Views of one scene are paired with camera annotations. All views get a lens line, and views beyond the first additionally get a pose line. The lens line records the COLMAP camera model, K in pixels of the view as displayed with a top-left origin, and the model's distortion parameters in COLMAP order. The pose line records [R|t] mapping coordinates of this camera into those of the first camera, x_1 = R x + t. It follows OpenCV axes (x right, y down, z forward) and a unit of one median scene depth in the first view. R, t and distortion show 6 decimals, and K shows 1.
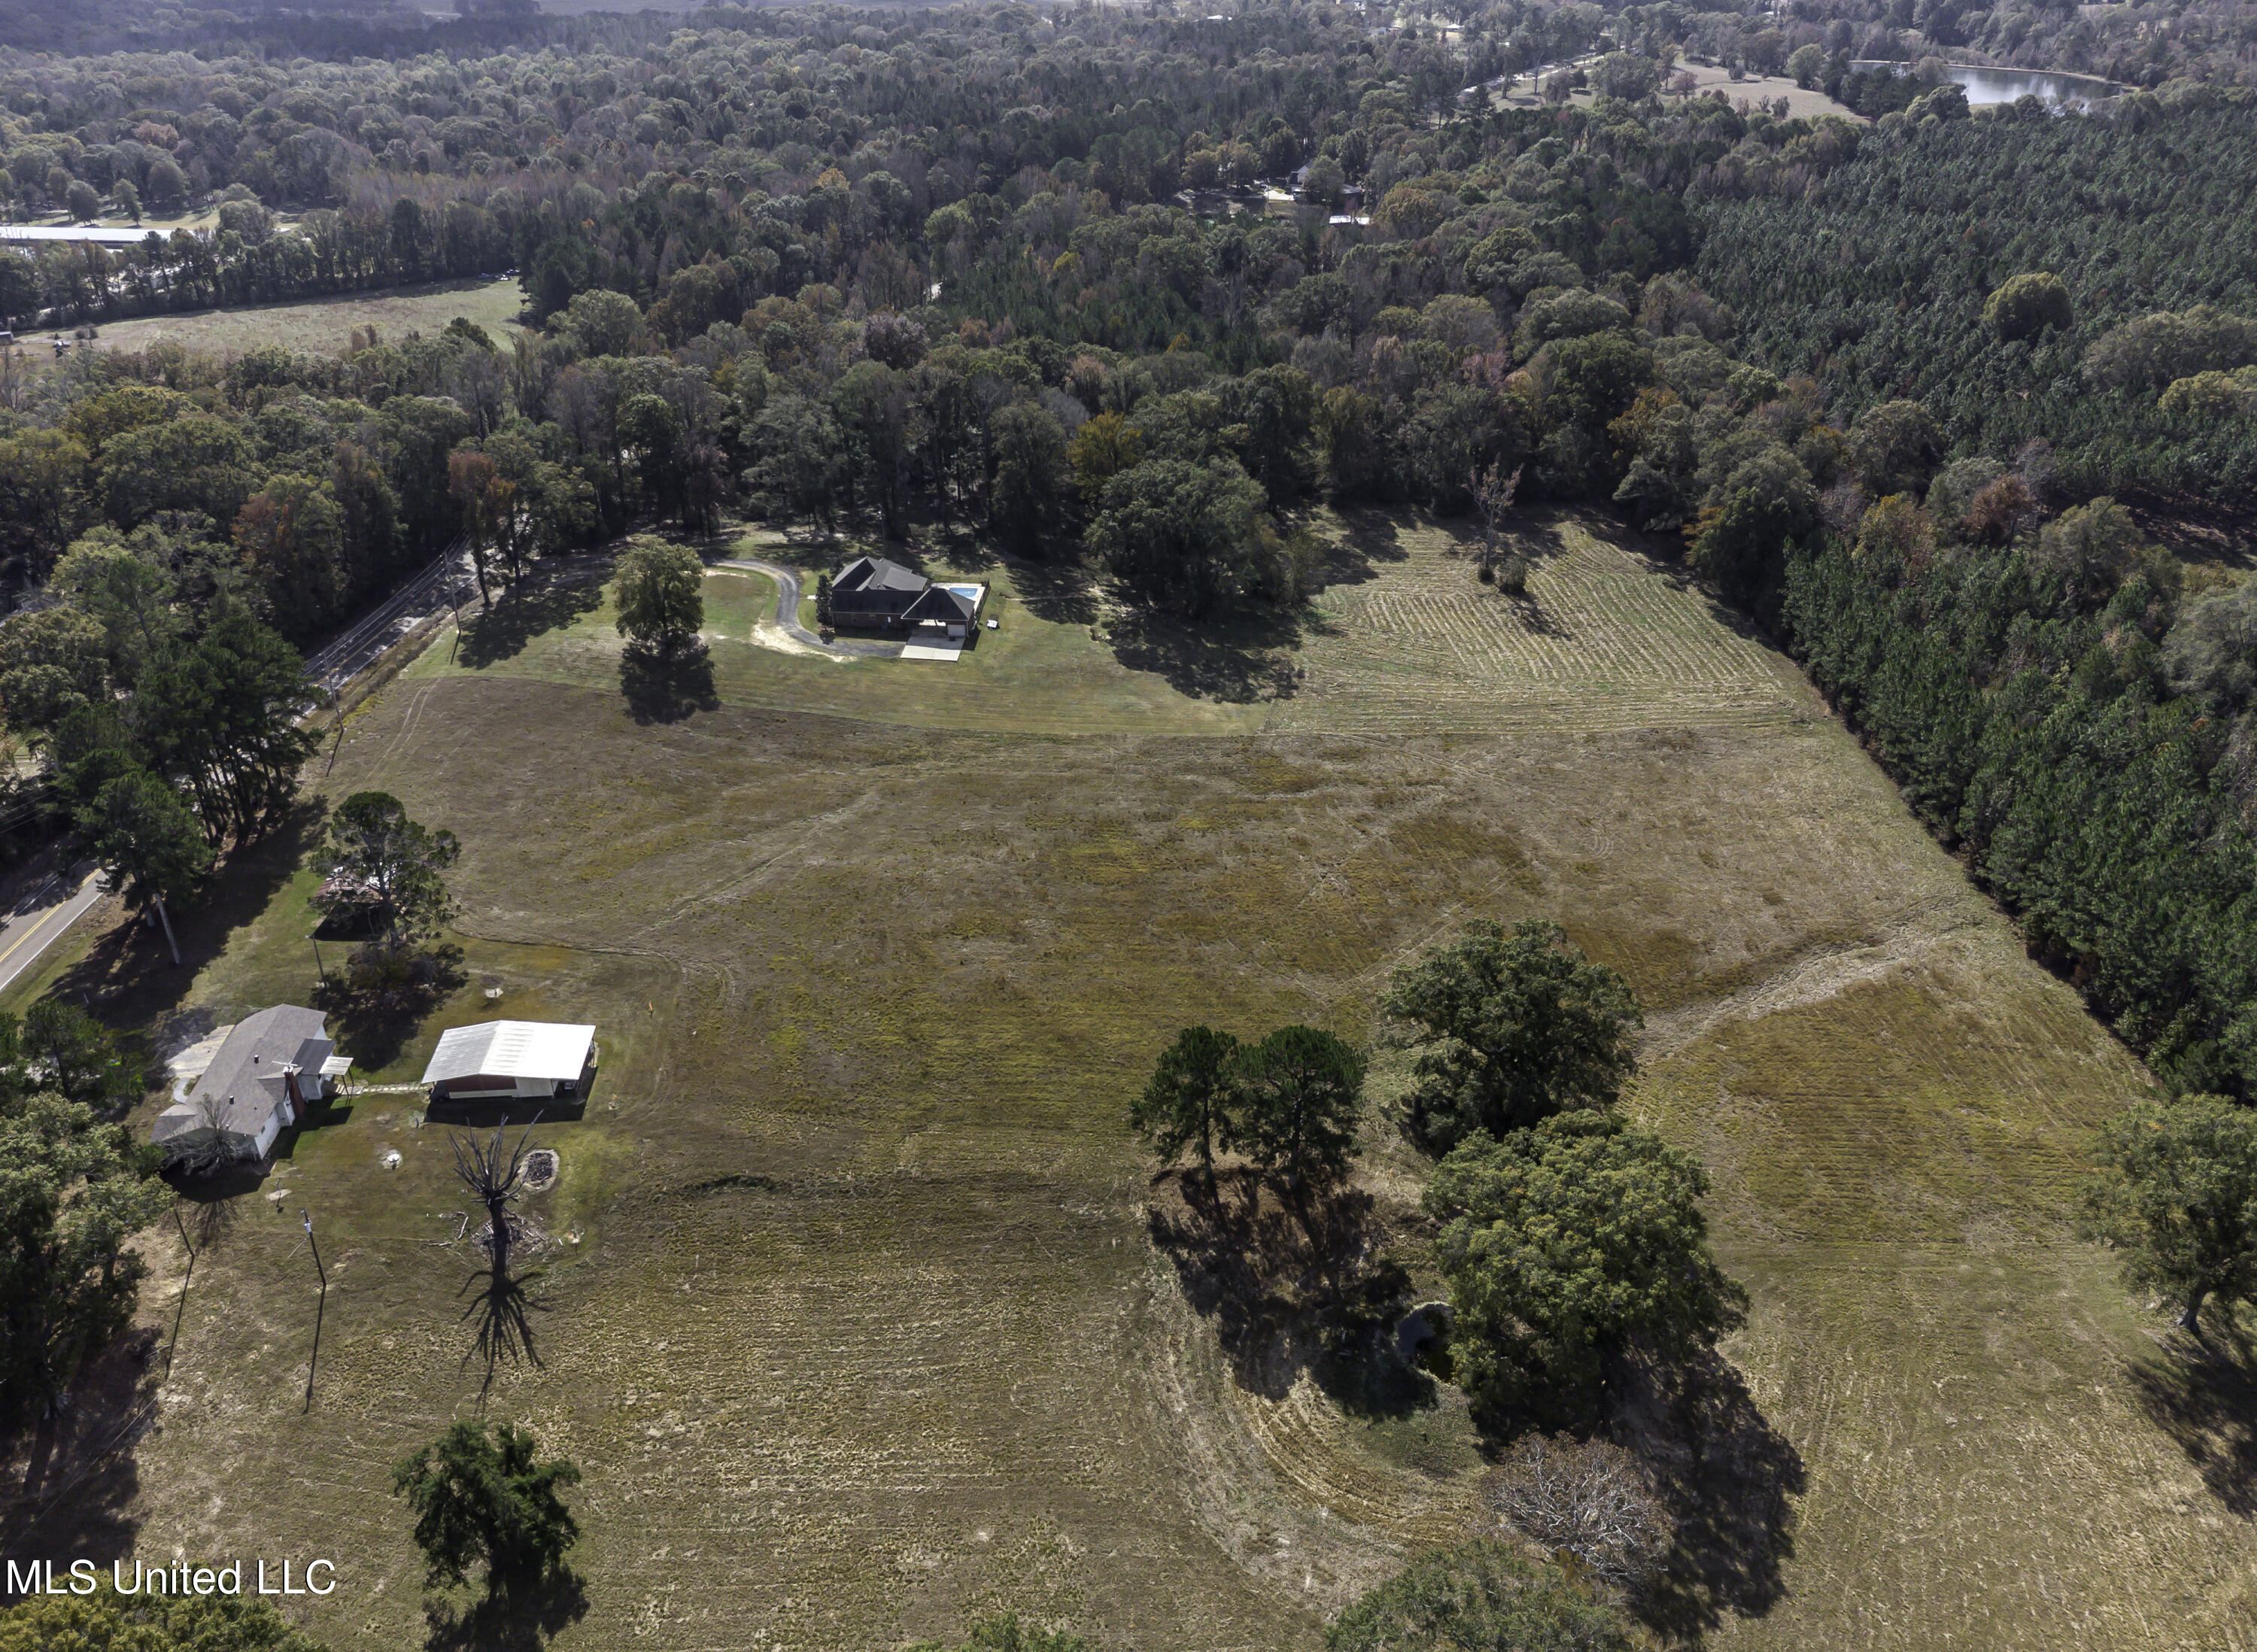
lens RADIAL K [[1697.0, 0, 1127.9], [0, 1697.0, 779.1], [0, 0, 1]] dist [-0.003506, 0.032510]
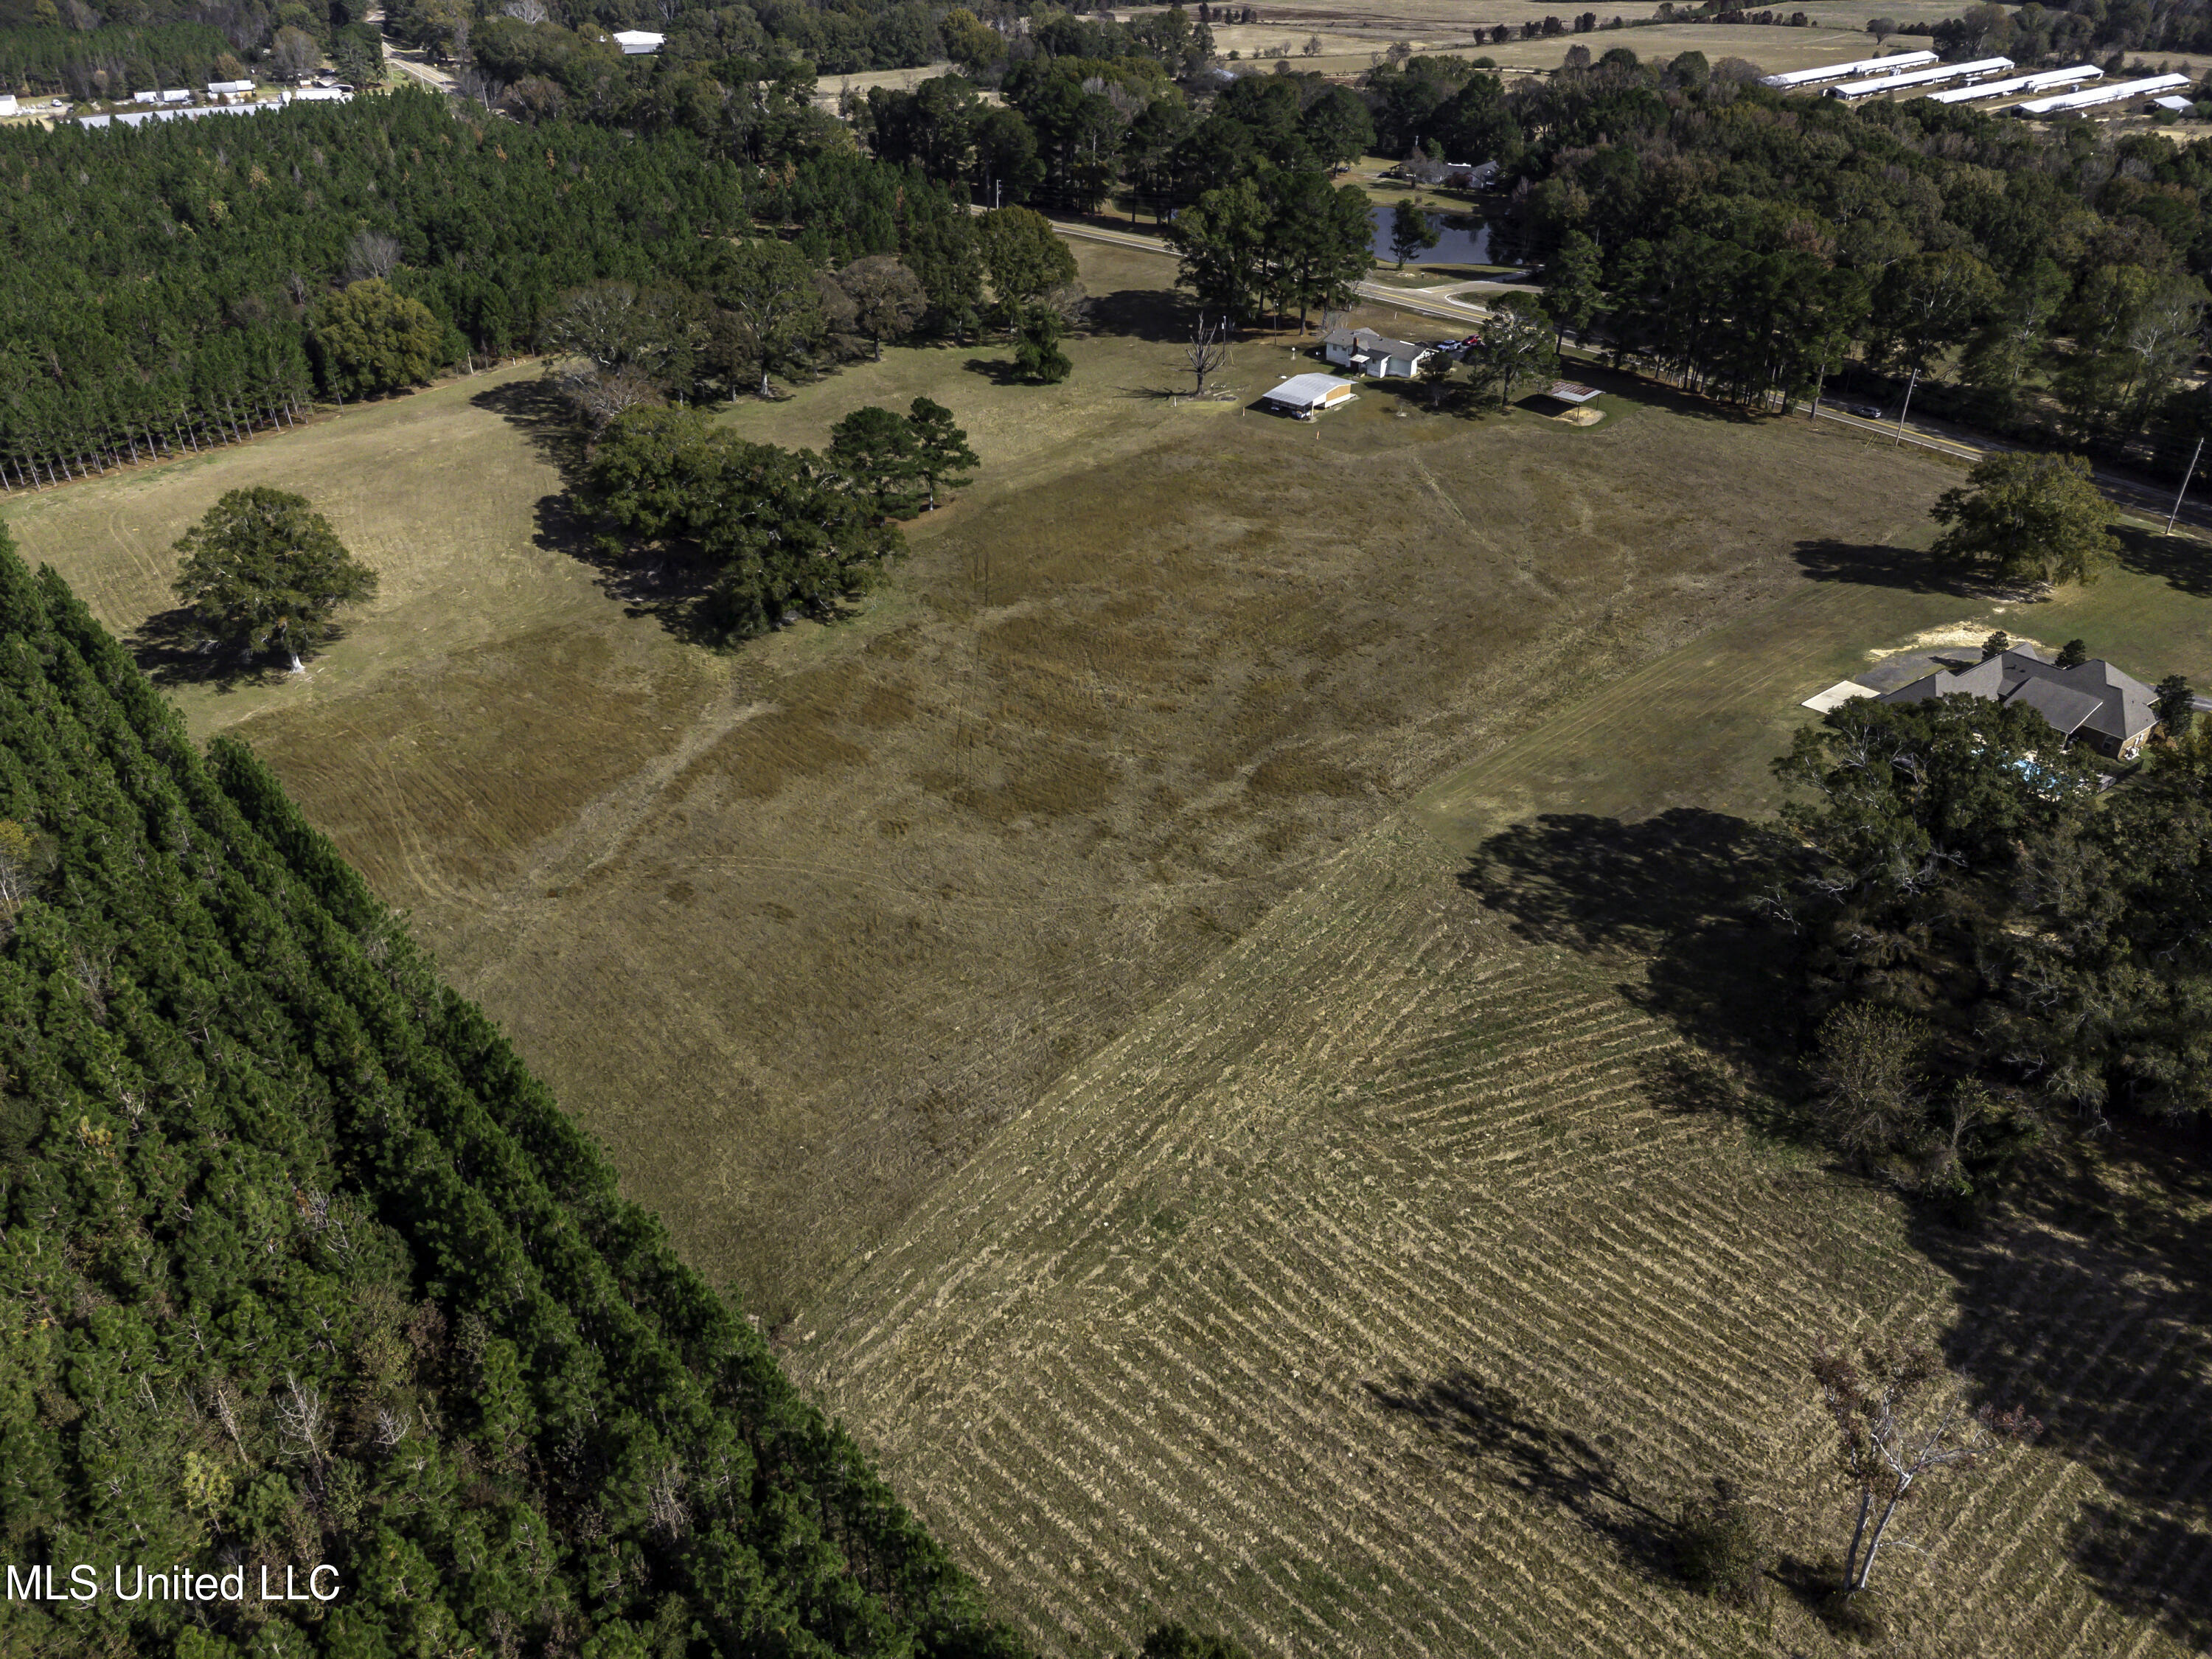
lens RADIAL K [[1663.2, 0, 1110.9], [0, 1663.2, 830.7], [0, 0, 1]] dist [-0.003506, 0.032510]
pose [[-0.744111, 0.357565, -0.564310, 0.882650], [-0.311263, 0.561851, 0.766445, -0.810708], [0.591113, 0.745969, -0.306783, 1.794493]]
